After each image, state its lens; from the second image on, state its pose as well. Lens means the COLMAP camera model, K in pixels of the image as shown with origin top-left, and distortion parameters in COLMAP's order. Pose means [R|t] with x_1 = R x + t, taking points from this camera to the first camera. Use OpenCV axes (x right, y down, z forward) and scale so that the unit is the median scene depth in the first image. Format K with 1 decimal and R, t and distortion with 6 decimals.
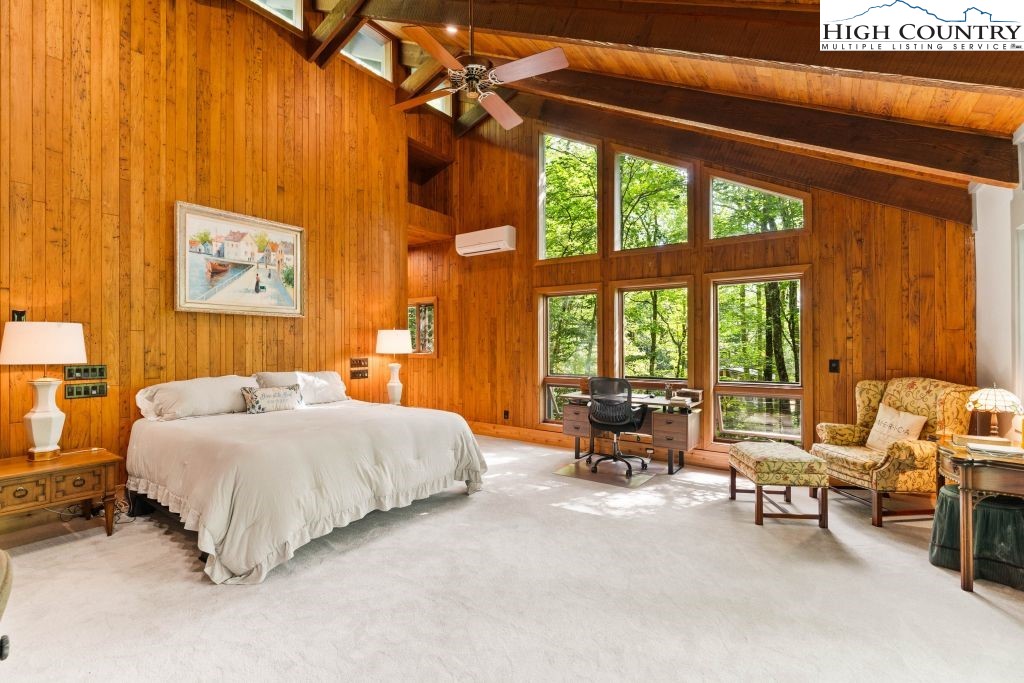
lens RADIAL K [[462.4, 0, 510.0], [0, 462.4, 344.4], [0, 0, 1]] dist [-0.000349, 0.000634]
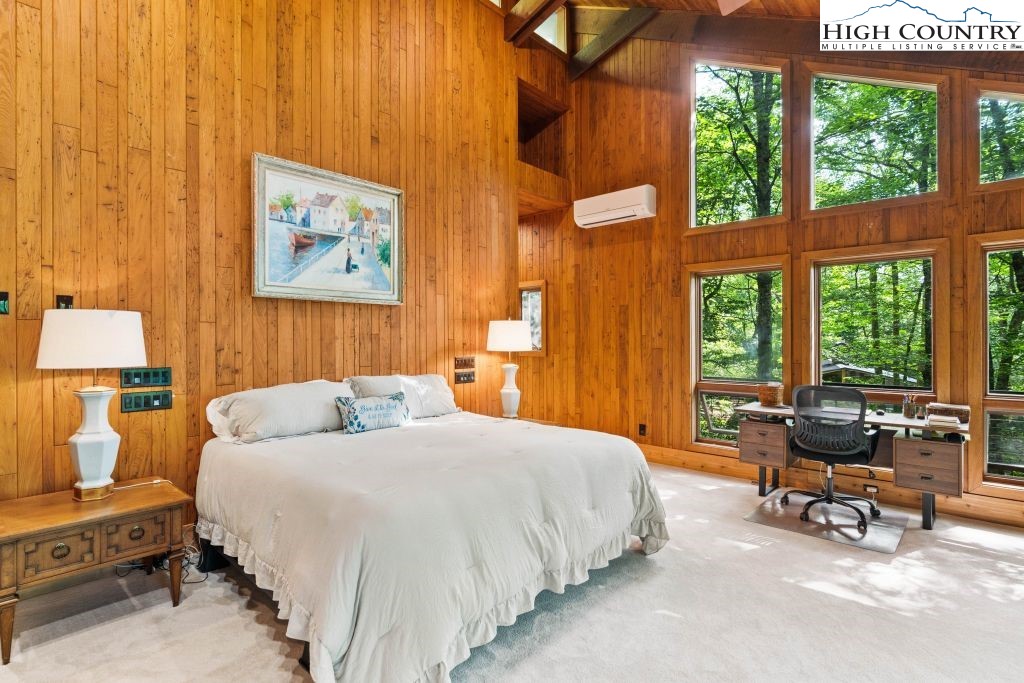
lens RADIAL K [[499.2, 0, 513.6], [0, 499.2, 340.0], [0, 0, 1]] dist [-0.002198, 0.001194]
pose [[0.993305, -0.002063, -0.115503, -0.189085], [0.002230, 0.999997, 0.001324, -0.000409], [0.115500, -0.001573, 0.993306, 0.216649]]
